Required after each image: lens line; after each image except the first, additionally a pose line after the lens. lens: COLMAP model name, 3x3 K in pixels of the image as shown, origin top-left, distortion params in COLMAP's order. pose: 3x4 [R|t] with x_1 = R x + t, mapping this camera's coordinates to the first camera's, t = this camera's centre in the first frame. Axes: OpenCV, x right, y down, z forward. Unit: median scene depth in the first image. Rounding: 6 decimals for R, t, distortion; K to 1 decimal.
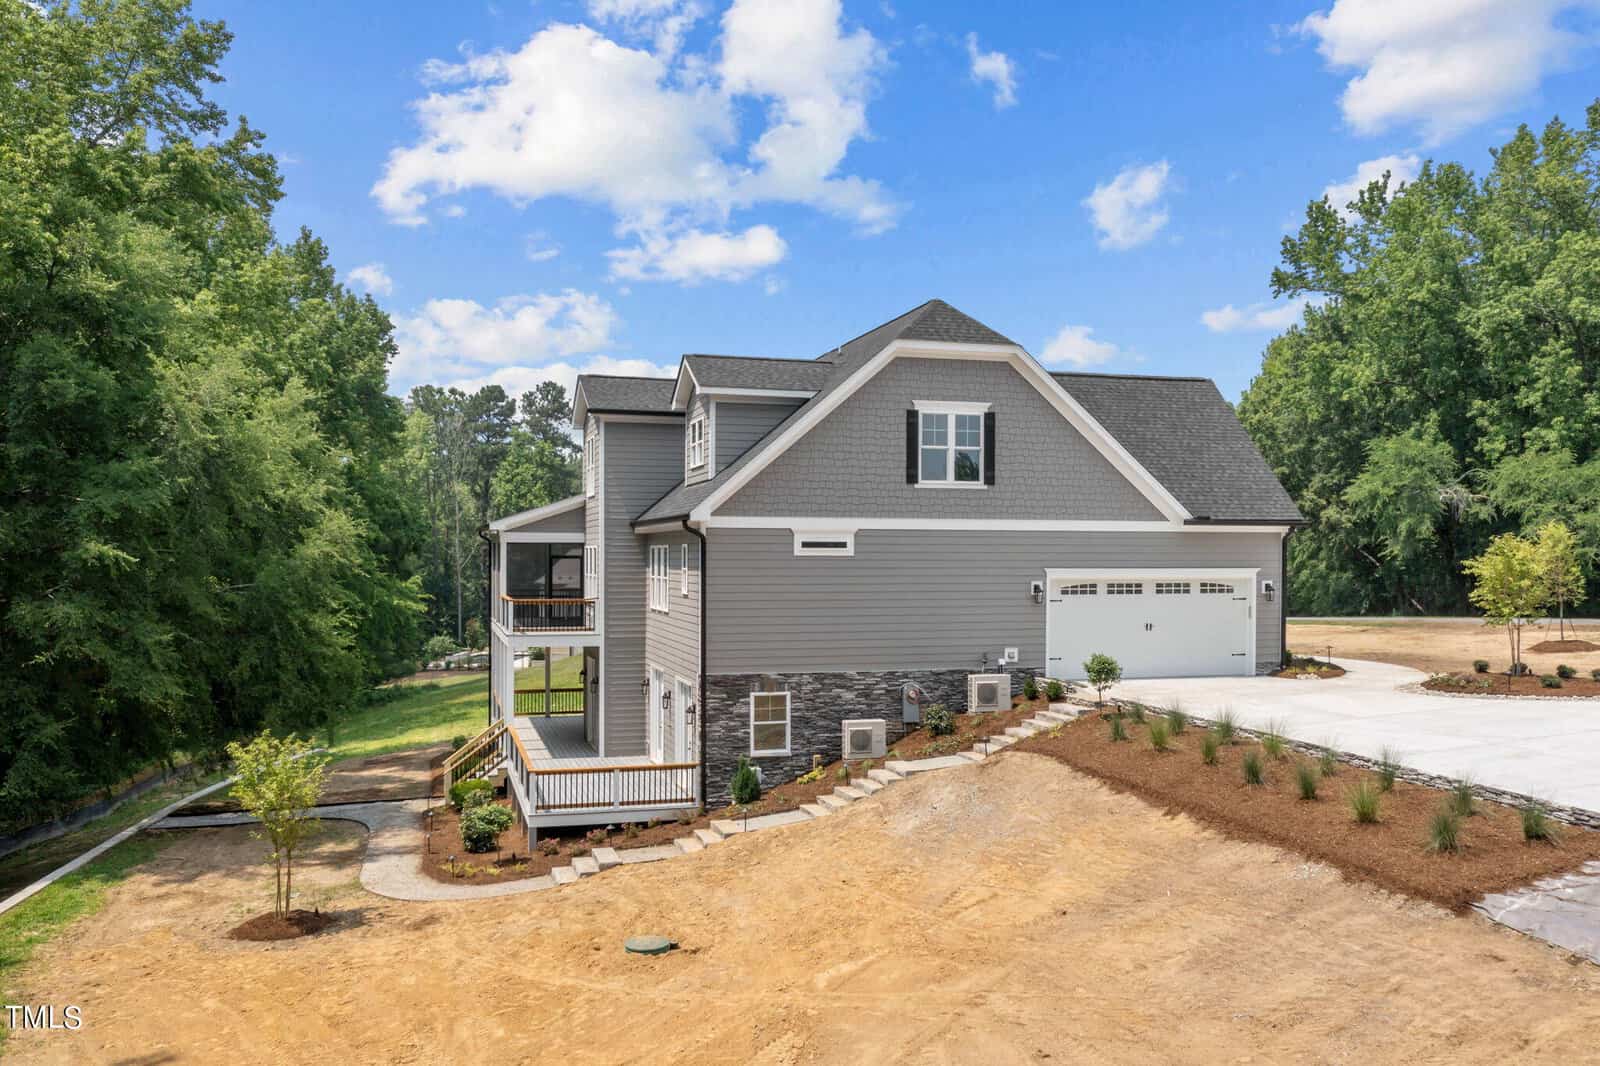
lens RADIAL K [[1299.0, 0, 793.3], [0, 1299.0, 544.5], [0, 0, 1]] dist [-0.006398, 0.000381]
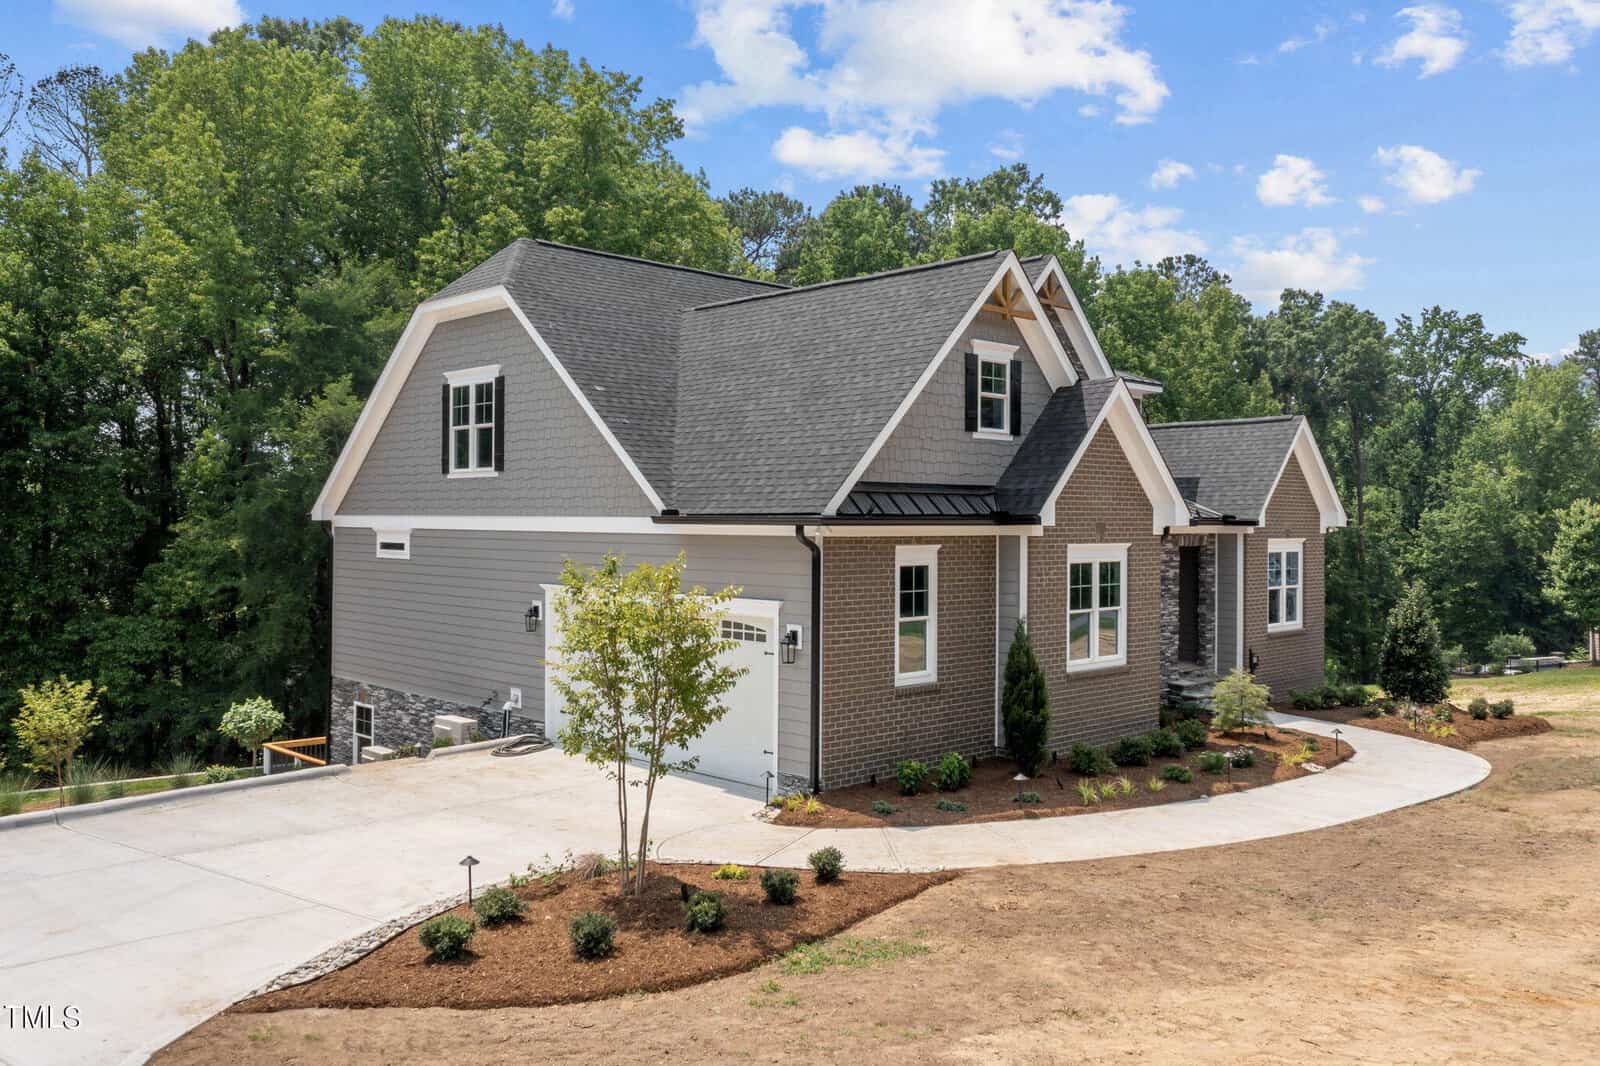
lens RADIAL K [[1286.9, 0, 797.3], [0, 1286.9, 498.9], [0, 0, 1]] dist [0.002792, 0.008347]
pose [[0.472718, -0.013847, -0.881105, 0.929494], [-0.001173, 0.999866, -0.016343, -0.017981], [0.881213, 0.008759, 0.472638, 0.820697]]
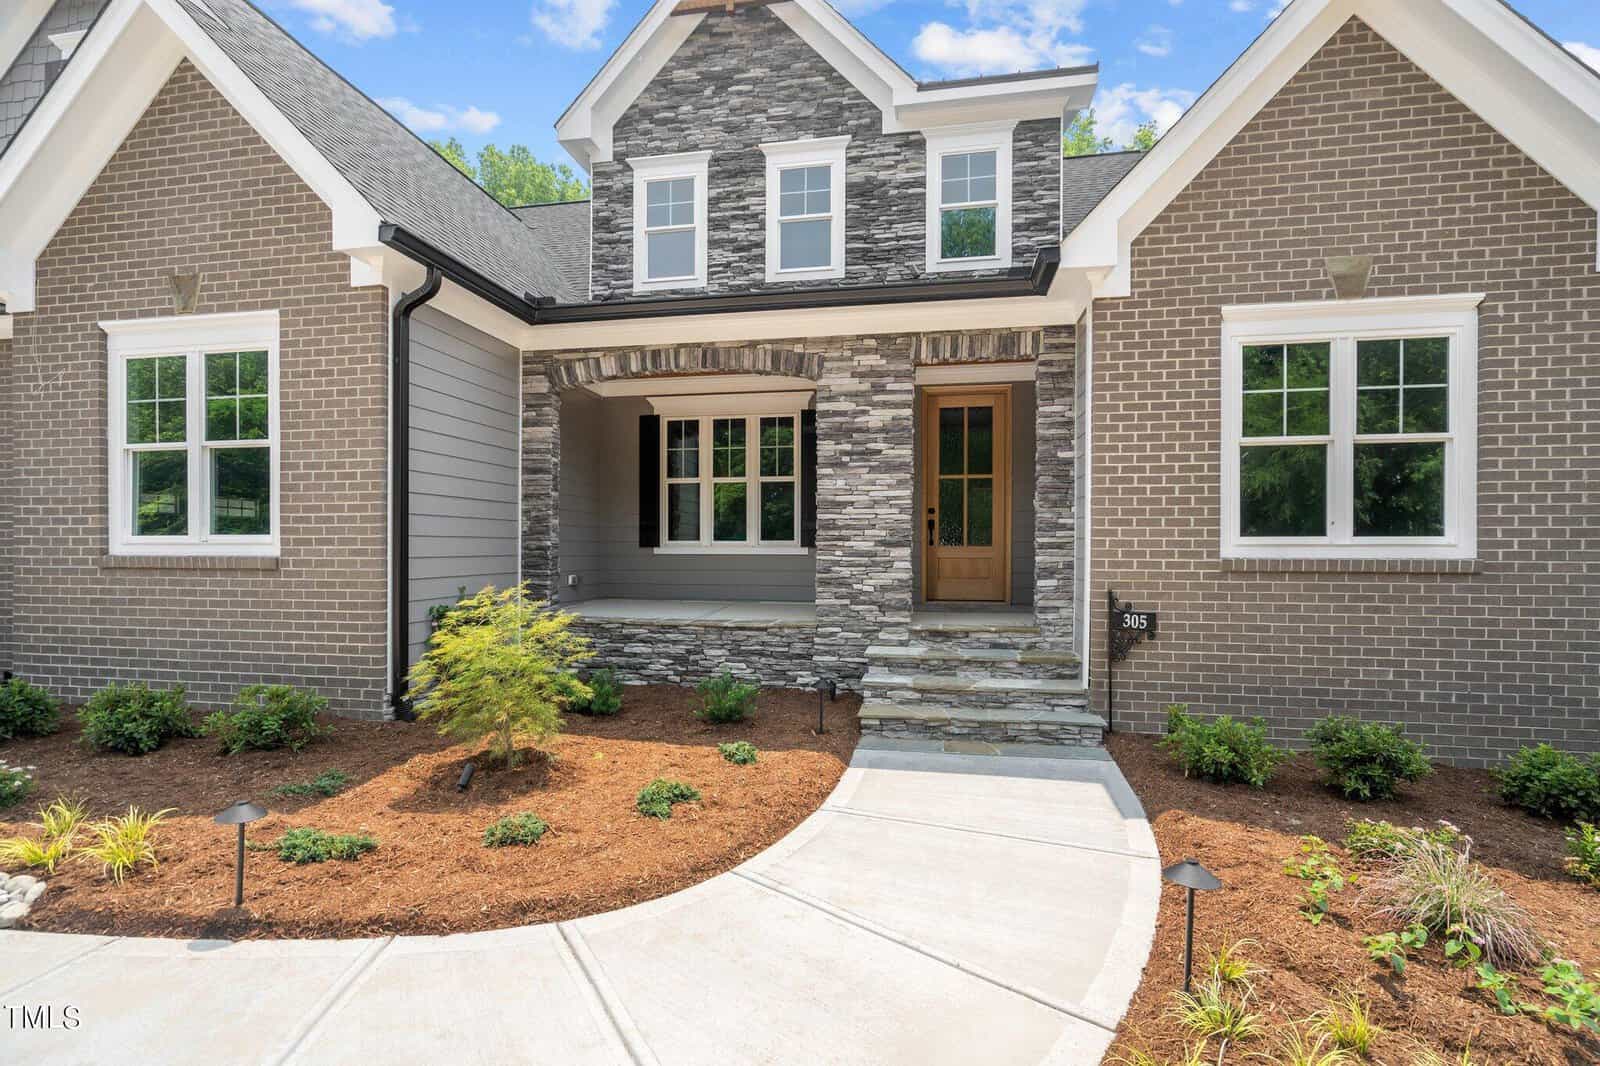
lens RADIAL K [[731.4, 0, 802.9], [0, 731.4, 541.7], [0, 0, 1]] dist [-0.001524, 0.000667]
pose [[-0.445811, -0.009965, -0.895072, 0.497894], [-0.000381, 0.999940, -0.010942, 0.061017], [0.895127, -0.004537, -0.445788, 1.545243]]
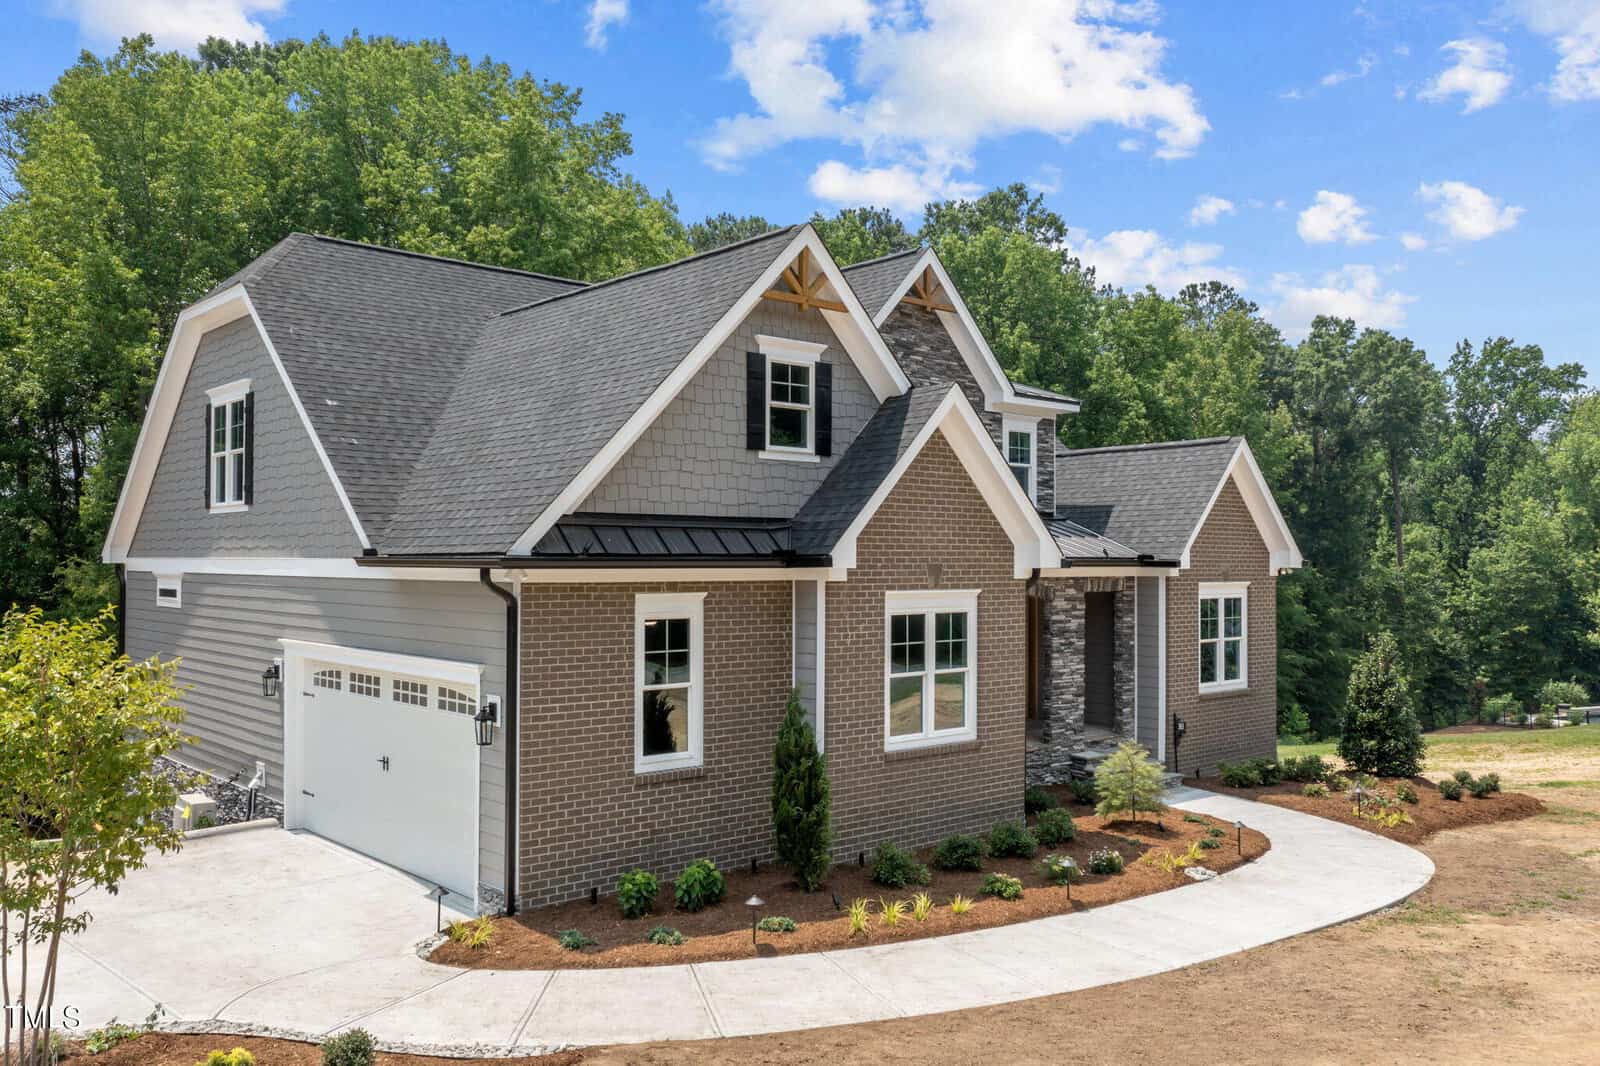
lens RADIAL K [[1282.0, 0, 793.3], [0, 1282.0, 527.8], [0, 0, 1]] dist [0.004944, 0.000384]
pose [[0.431614, -0.024274, -0.901732, 0.870303], [0.001232, 0.999653, -0.026320, -0.017848], [0.902057, 0.010249, 0.431495, 0.998382]]
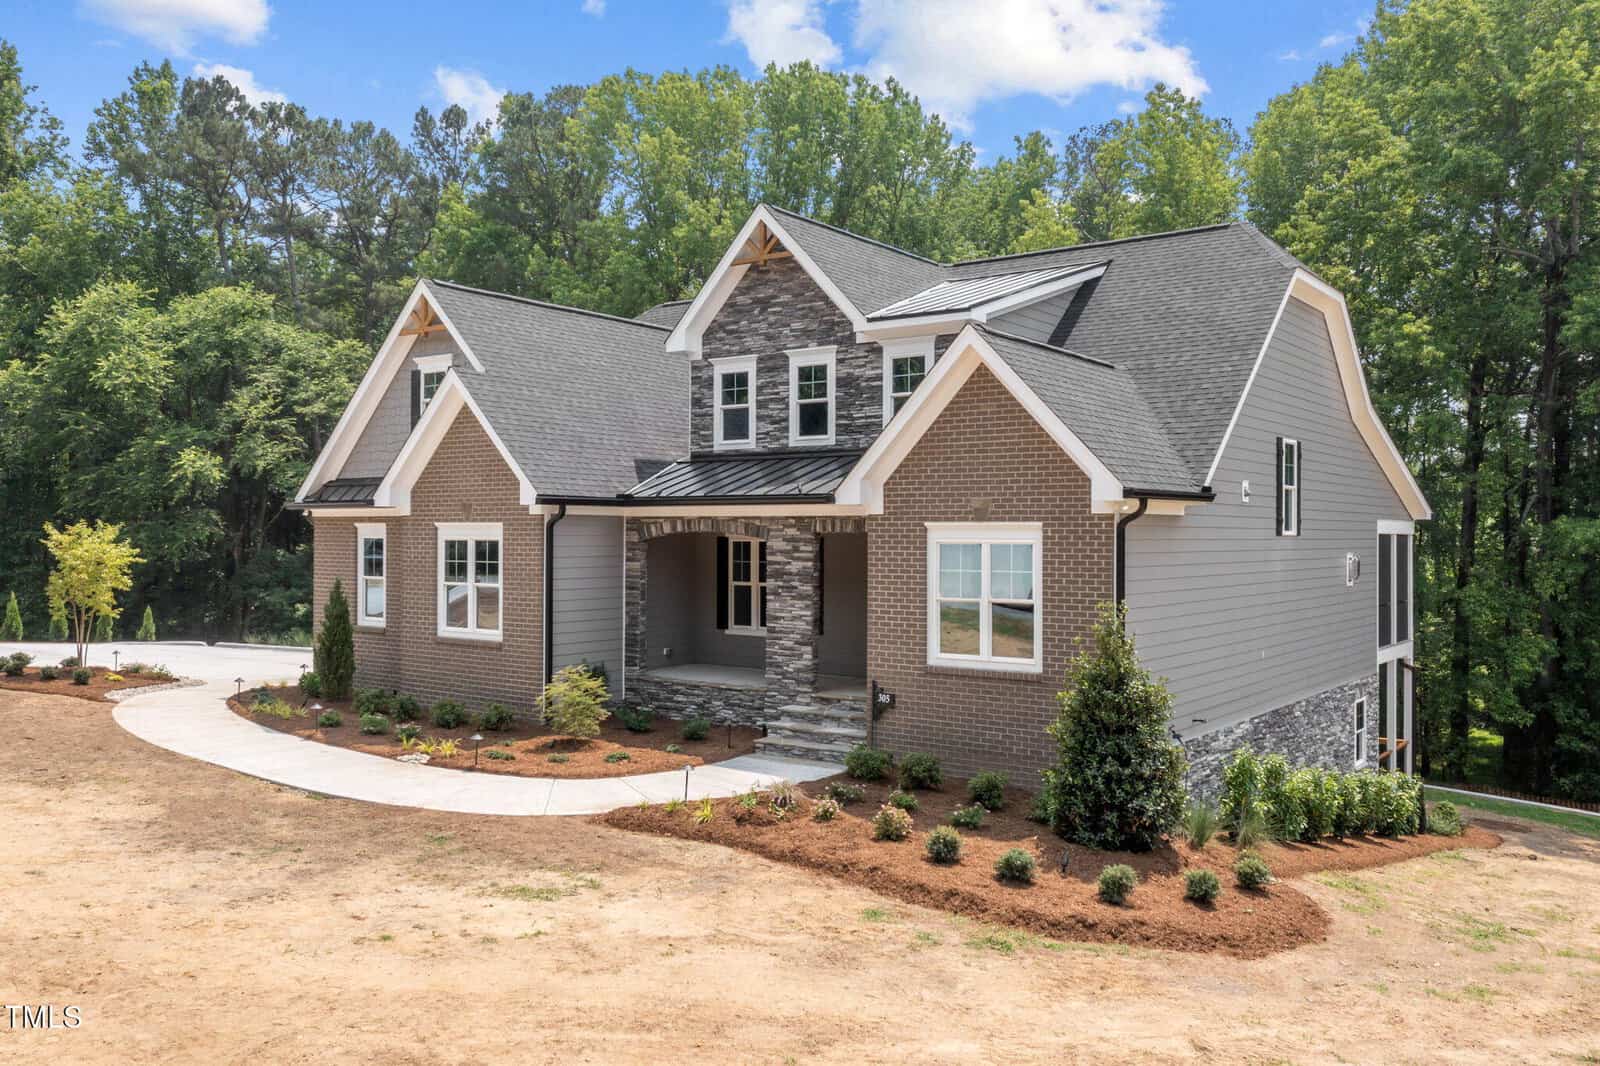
lens RADIAL K [[1286.9, 0, 797.3], [0, 1286.9, 498.9], [0, 0, 1]] dist [0.002792, 0.008347]
pose [[-0.797313, -0.020826, -0.603206, 0.691233], [-0.003629, 0.999552, -0.029713, 0.002514], [0.603555, -0.021501, -0.797032, 2.012724]]
